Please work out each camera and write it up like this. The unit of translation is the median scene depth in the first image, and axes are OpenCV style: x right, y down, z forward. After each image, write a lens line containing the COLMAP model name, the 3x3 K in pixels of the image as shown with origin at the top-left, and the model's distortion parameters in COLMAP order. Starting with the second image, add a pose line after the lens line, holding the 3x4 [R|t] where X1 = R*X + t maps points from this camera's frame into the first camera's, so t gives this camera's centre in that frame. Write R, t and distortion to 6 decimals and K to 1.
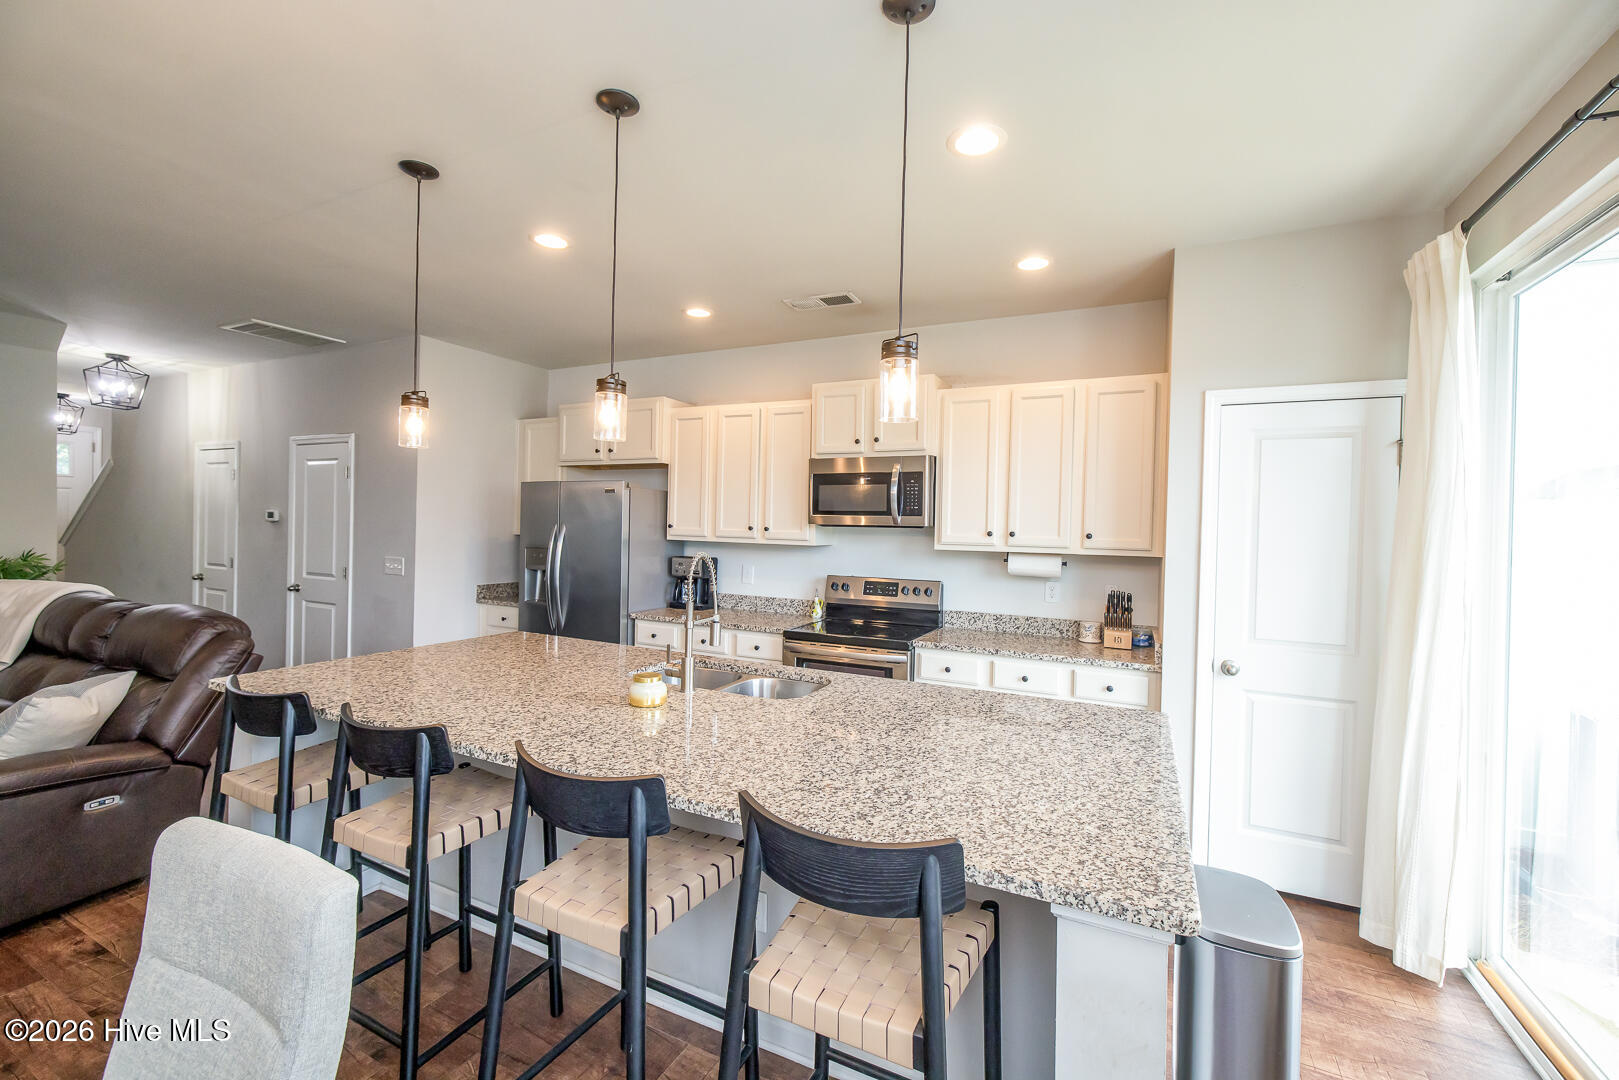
lens RADIAL K [[673.2, 0, 809.1], [0, 673.2, 531.2], [0, 0, 1]] dist [-0.002017, -0.000601]
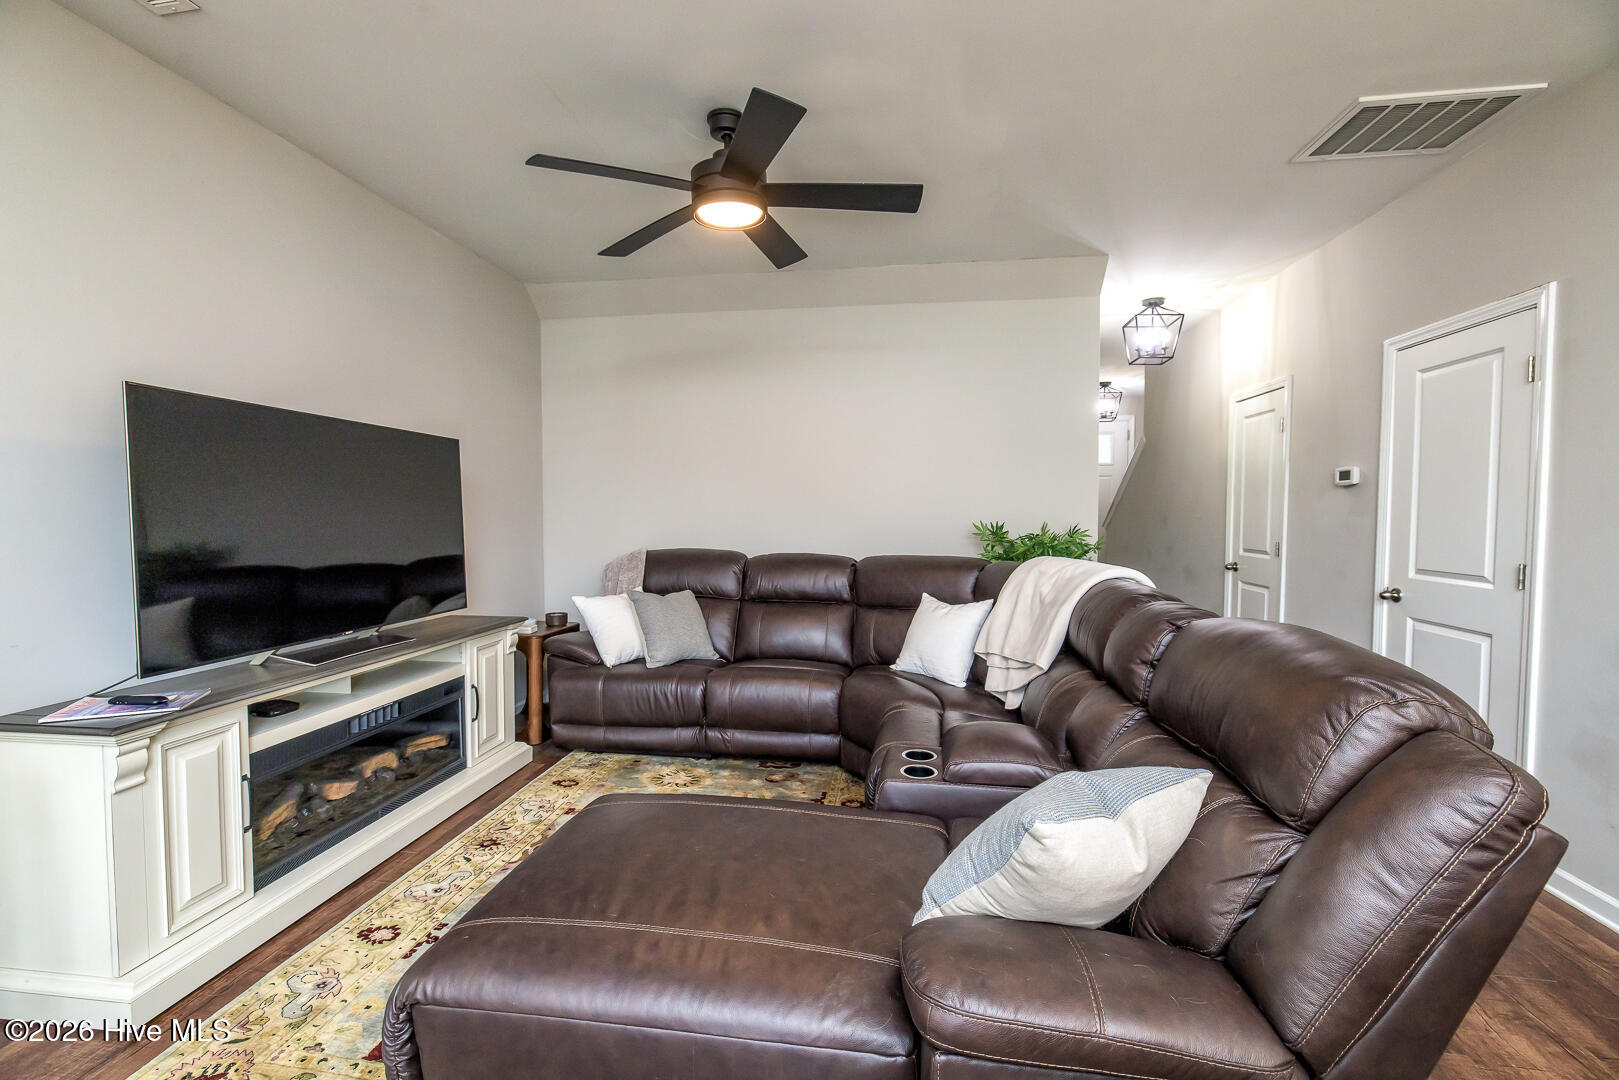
lens RADIAL K [[673.2, 0, 803.5], [0, 673.2, 538.4], [0, 0, 1]] dist [-0.002017, -0.000601]
pose [[0.303444, 0.018278, -0.952674, -0.405343], [-0.002937, 0.999829, 0.018247, 0.028744], [0.952845, -0.002739, 0.303446, 0.371306]]
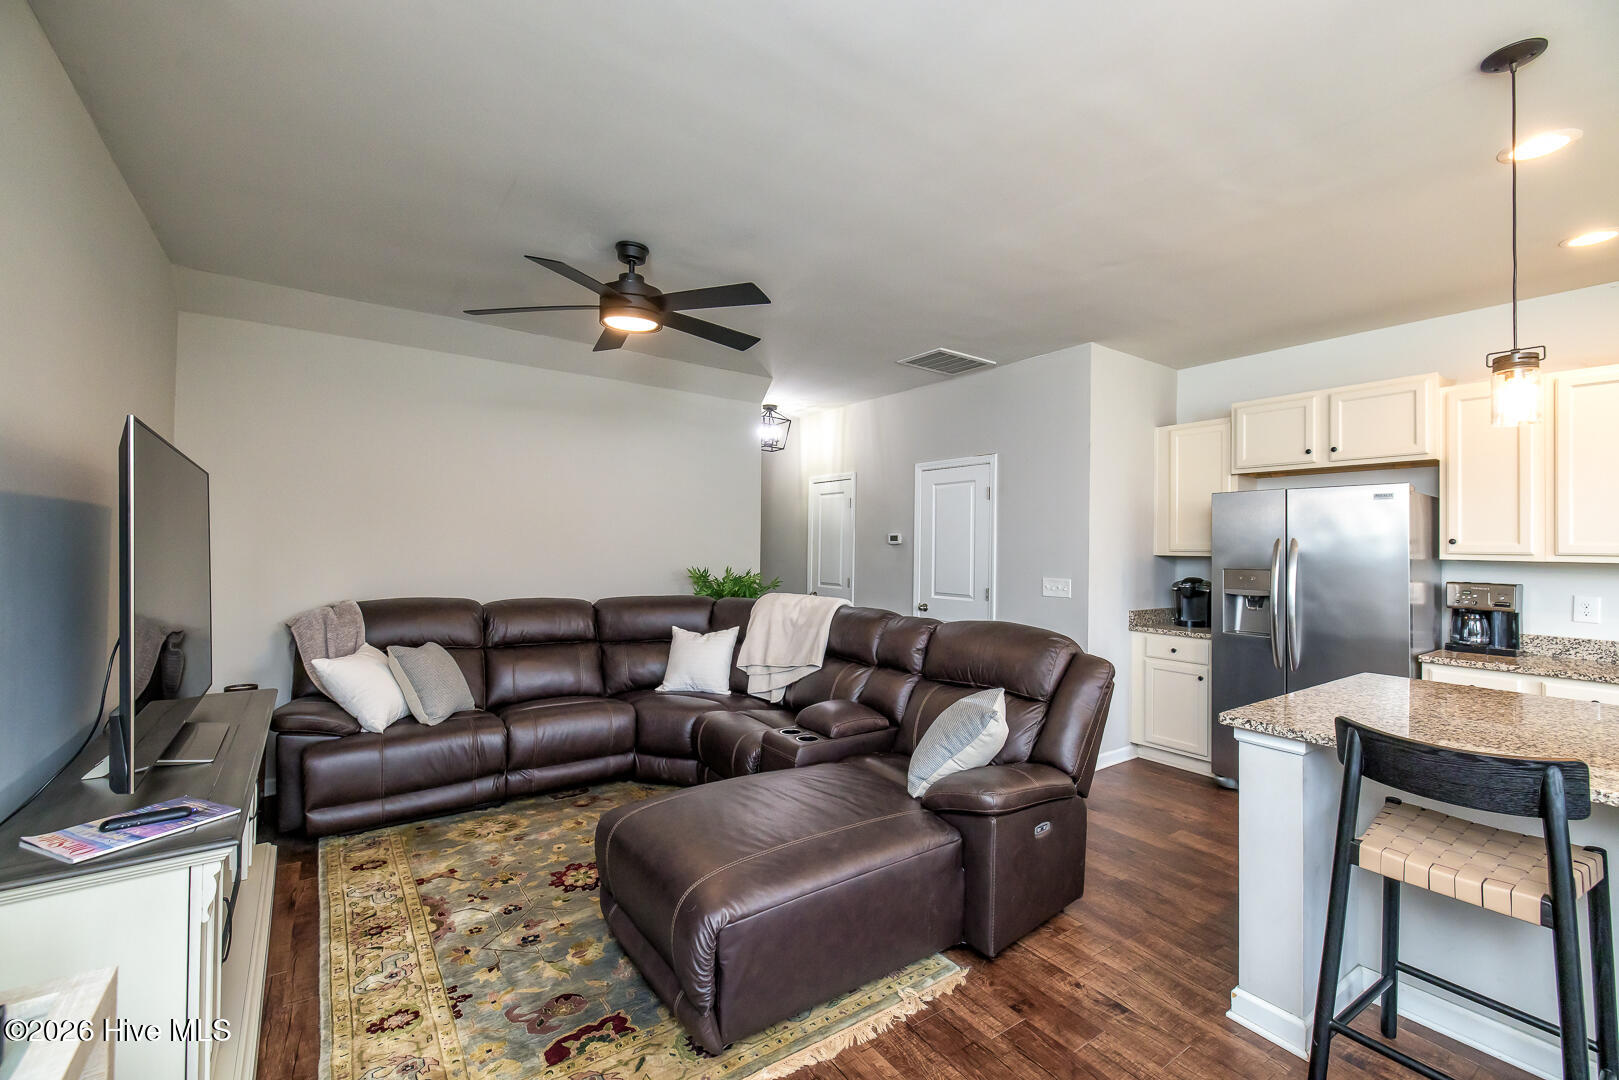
lens RADIAL K [[673.2, 0, 806.2], [0, 673.2, 537.4], [0, 0, 1]] dist [-0.002017, -0.000601]
pose [[0.878739, -0.017148, -0.476995, -0.475593], [0.001213, 0.999431, -0.033694, 0.012013], [0.477302, 0.029030, 0.878260, -0.007654]]
